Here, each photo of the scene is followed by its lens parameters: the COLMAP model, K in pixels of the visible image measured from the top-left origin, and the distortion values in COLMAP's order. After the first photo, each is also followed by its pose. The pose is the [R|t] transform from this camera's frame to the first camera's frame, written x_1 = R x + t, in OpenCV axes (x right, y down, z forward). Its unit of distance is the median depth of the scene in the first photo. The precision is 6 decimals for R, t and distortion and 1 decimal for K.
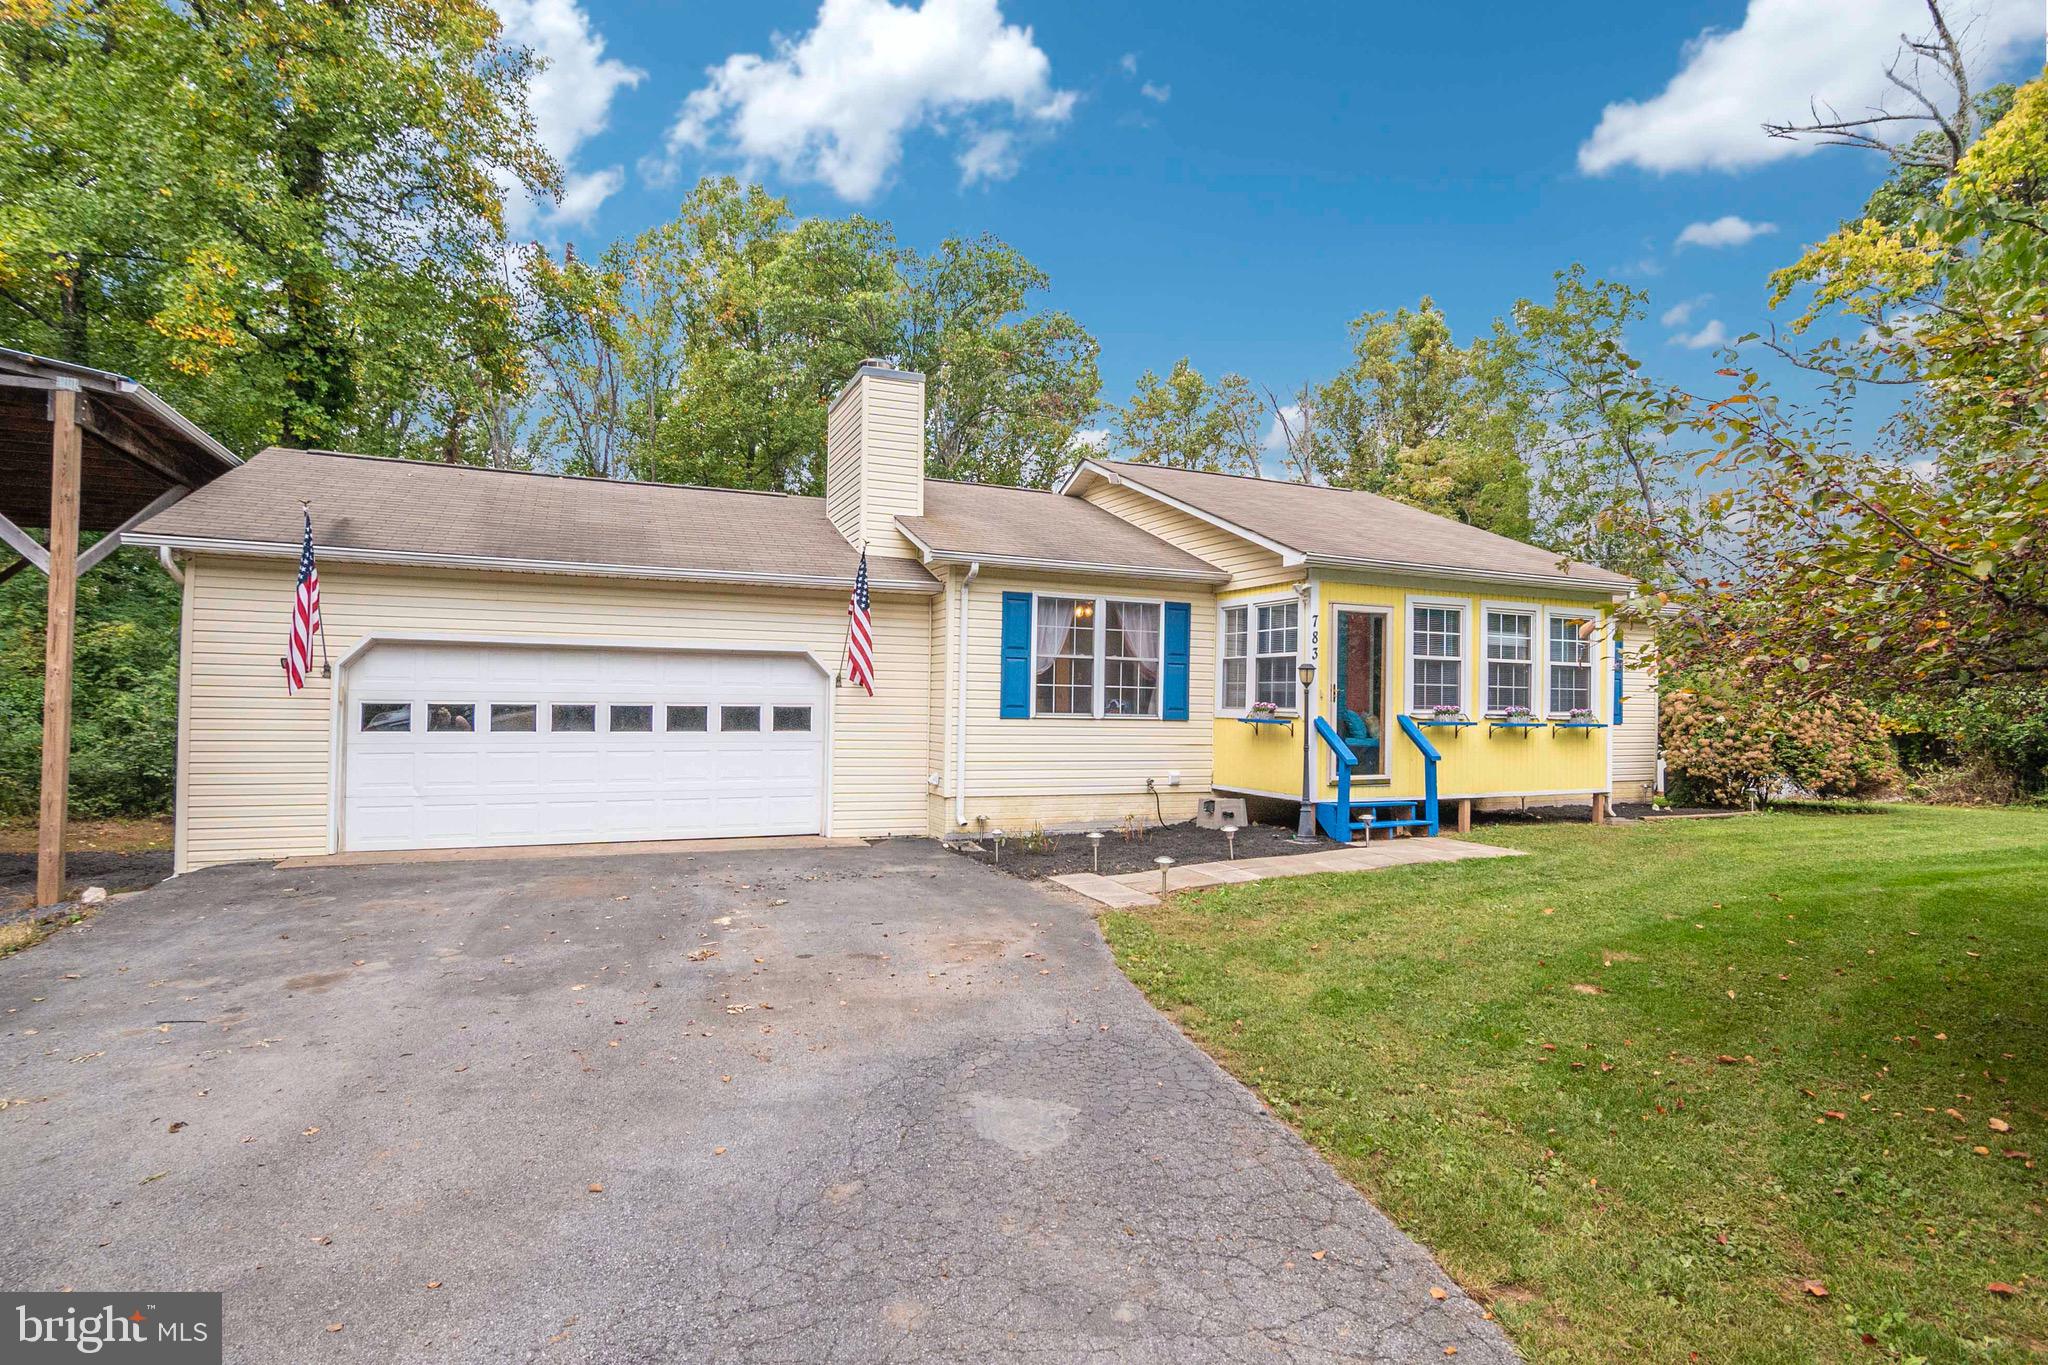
lens RADIAL K [[1008.0, 0, 1013.5], [0, 1008.0, 685.7], [0, 0, 1]] dist [-0.031592, 0.009530]
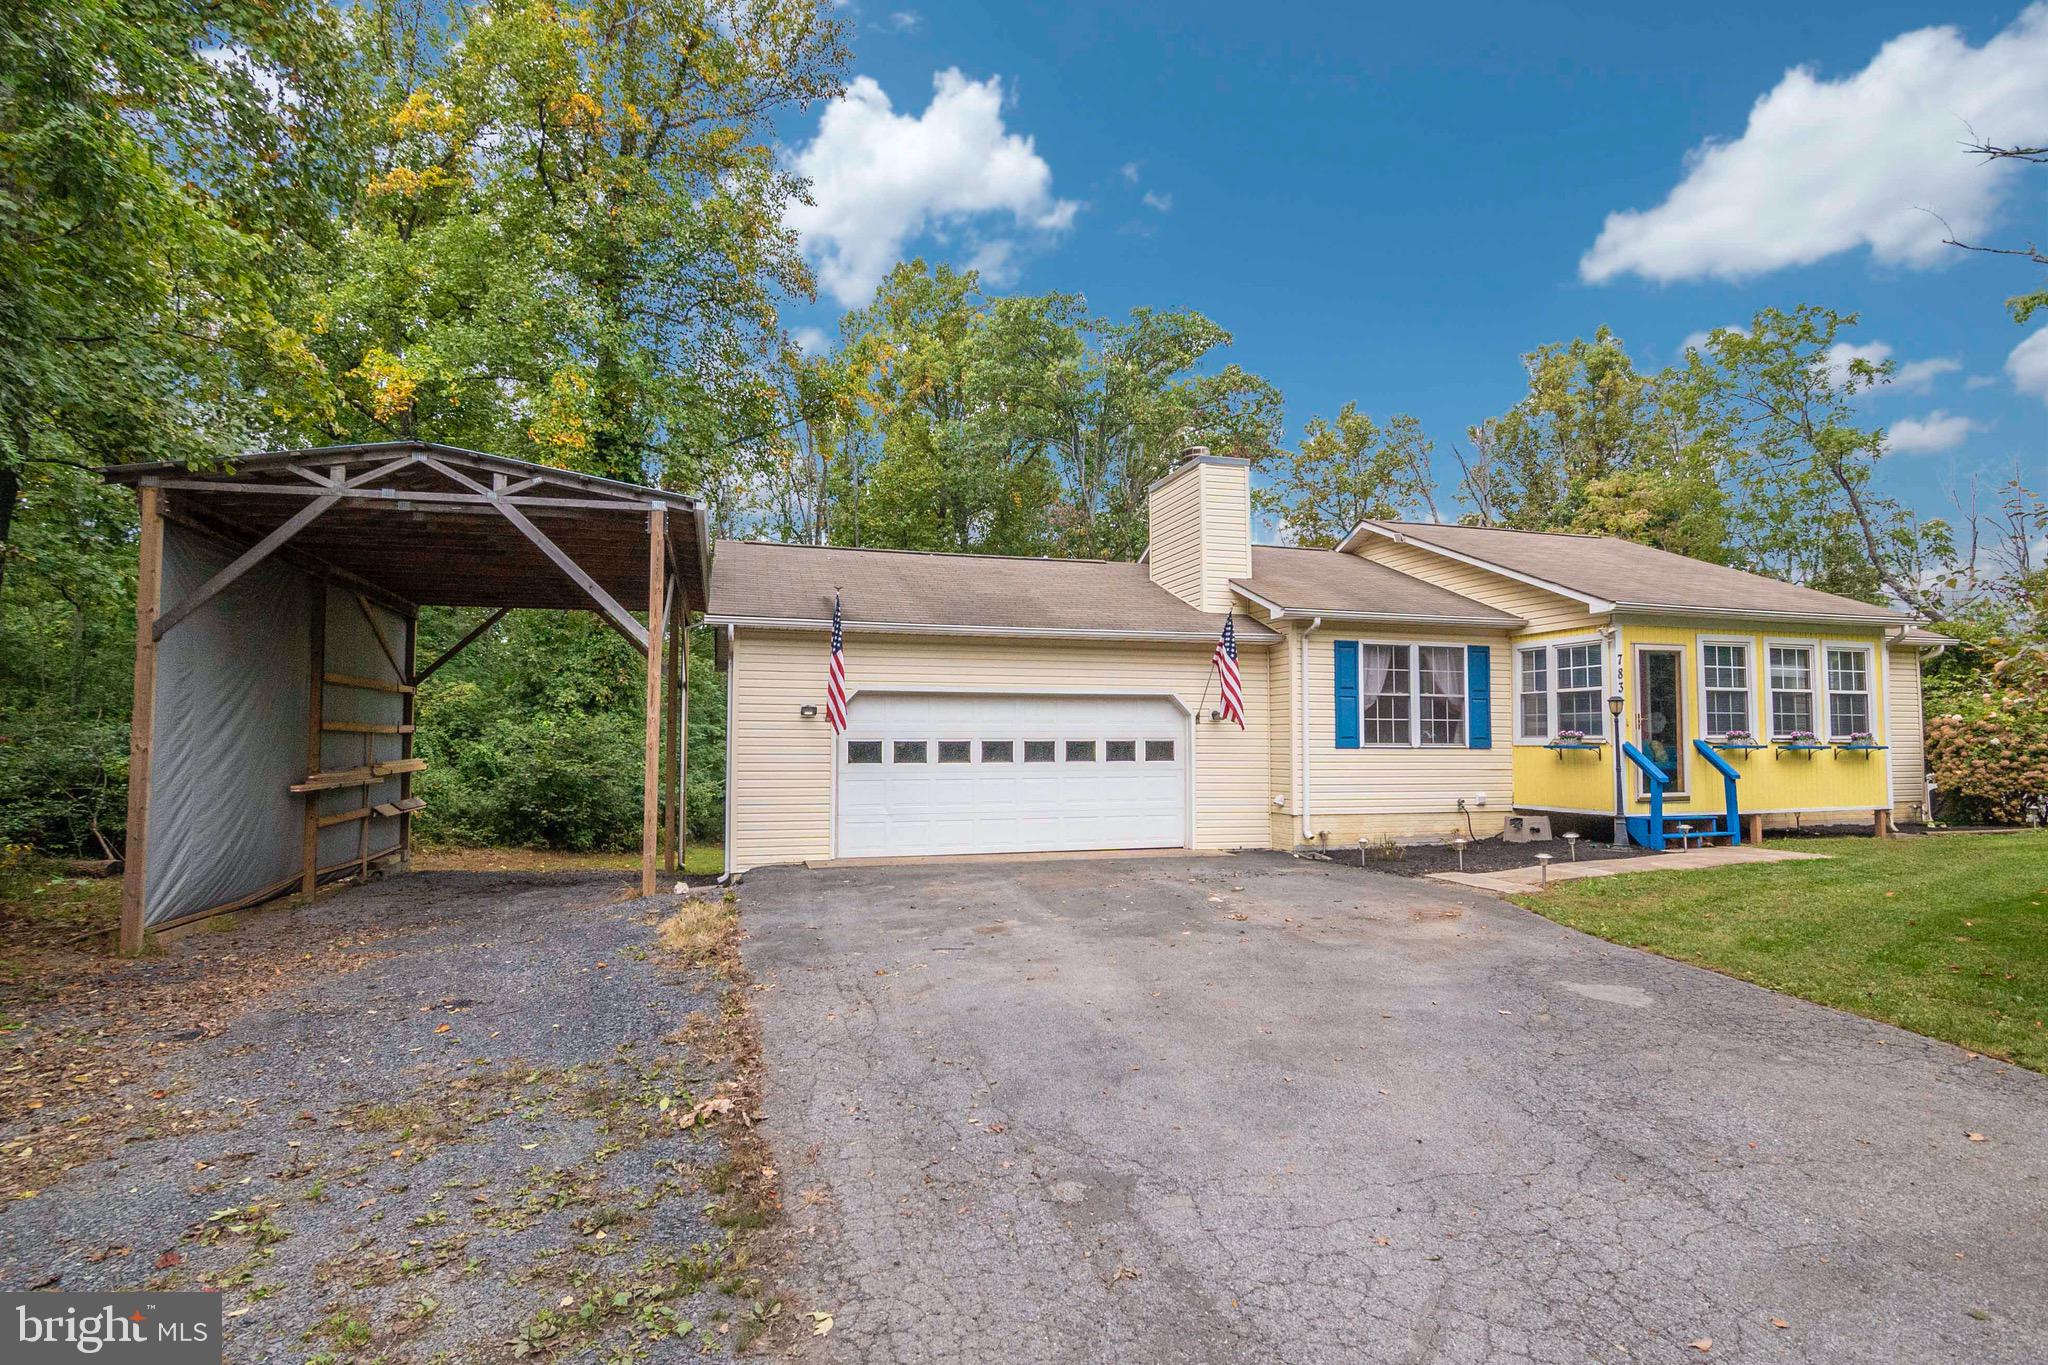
lens RADIAL K [[1012.1, 0, 1014.8], [0, 1012.1, 690.8], [0, 0, 1]] dist [-0.033484, 0.009643]
pose [[0.991746, -0.020401, -0.126585, -0.226896], [0.015623, 0.999132, -0.038619, 0.004956], [0.127263, 0.036323, 0.991204, -0.212970]]
